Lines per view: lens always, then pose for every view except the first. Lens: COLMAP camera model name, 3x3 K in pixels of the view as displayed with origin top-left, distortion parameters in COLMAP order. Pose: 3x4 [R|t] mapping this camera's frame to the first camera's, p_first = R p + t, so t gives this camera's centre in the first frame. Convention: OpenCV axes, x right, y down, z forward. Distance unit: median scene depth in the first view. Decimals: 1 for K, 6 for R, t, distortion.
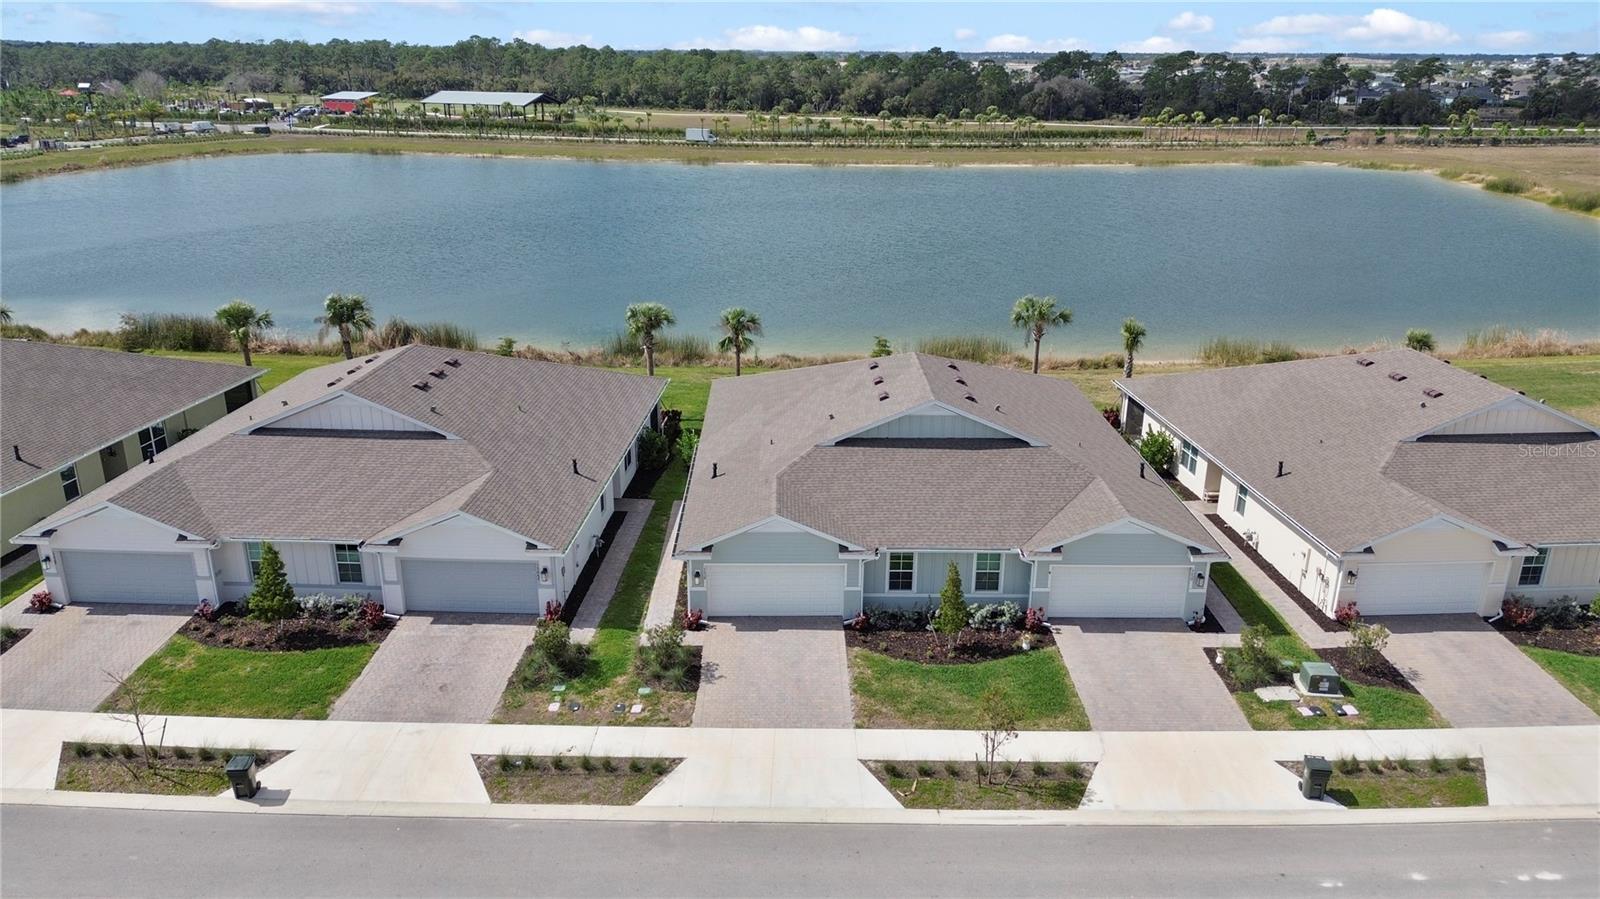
lens RADIAL K [[1137.0, 0, 798.0], [0, 1137.0, 435.5], [0, 0, 1]] dist [0.055515, -0.051163]
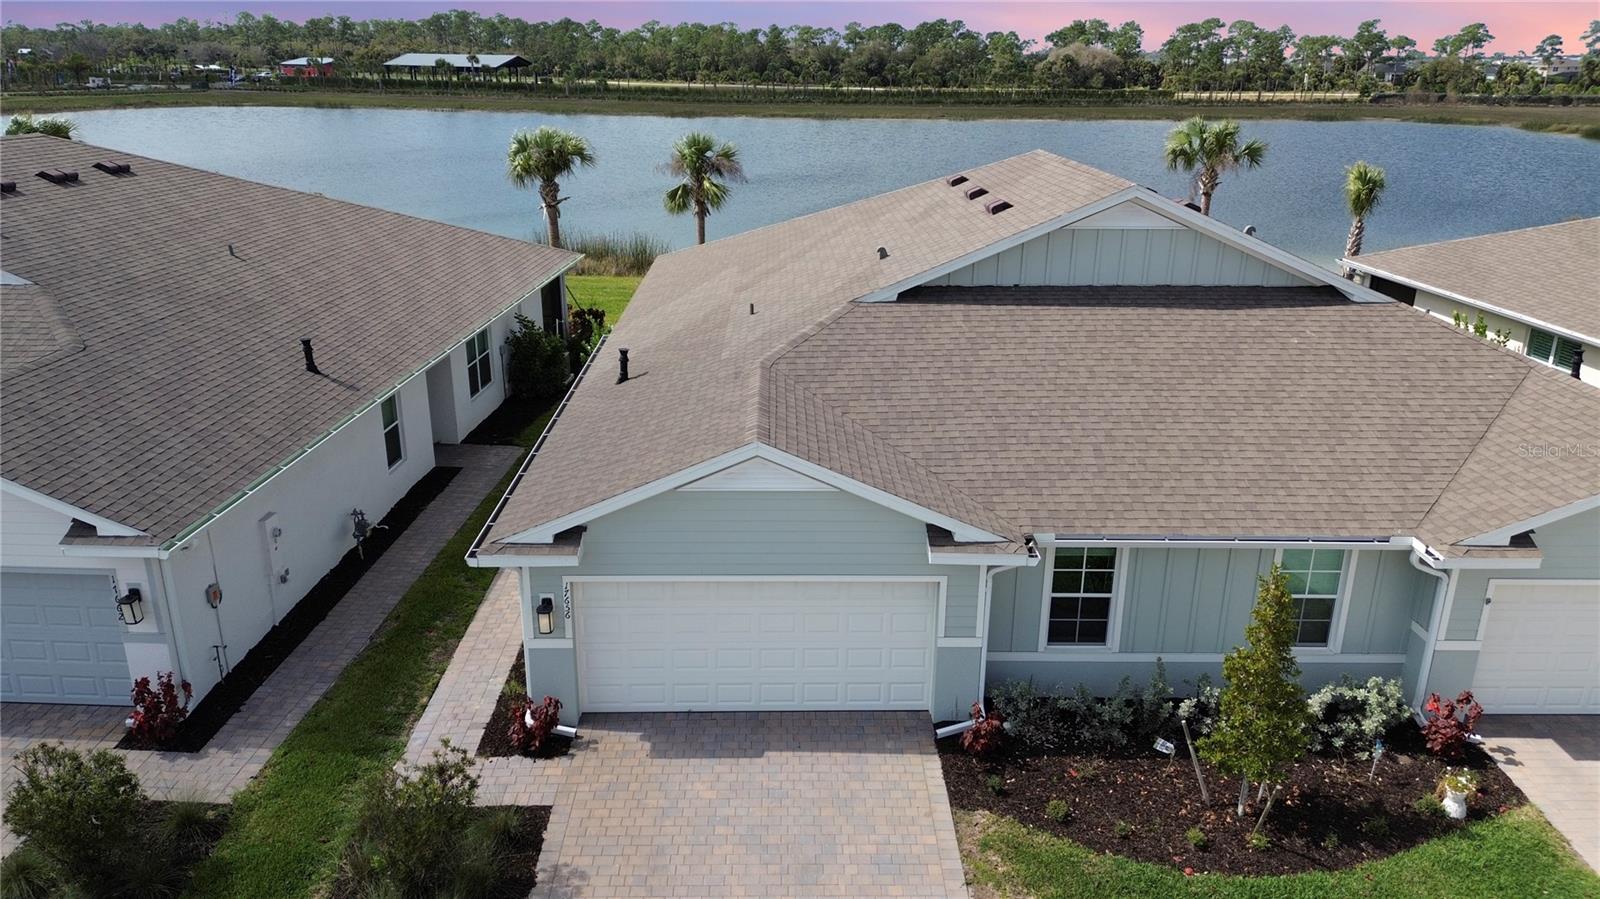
lens RADIAL K [[1137.0, 0, 798.2], [0, 1137.0, 451.2], [0, 0, 1]] dist [0.055515, -0.051163]
pose [[0.999992, 0.000660, 0.004010, -0.007288], [-0.000705, 0.999937, 0.011246, 0.065957], [-0.004002, -0.011249, 0.999929, 0.615545]]
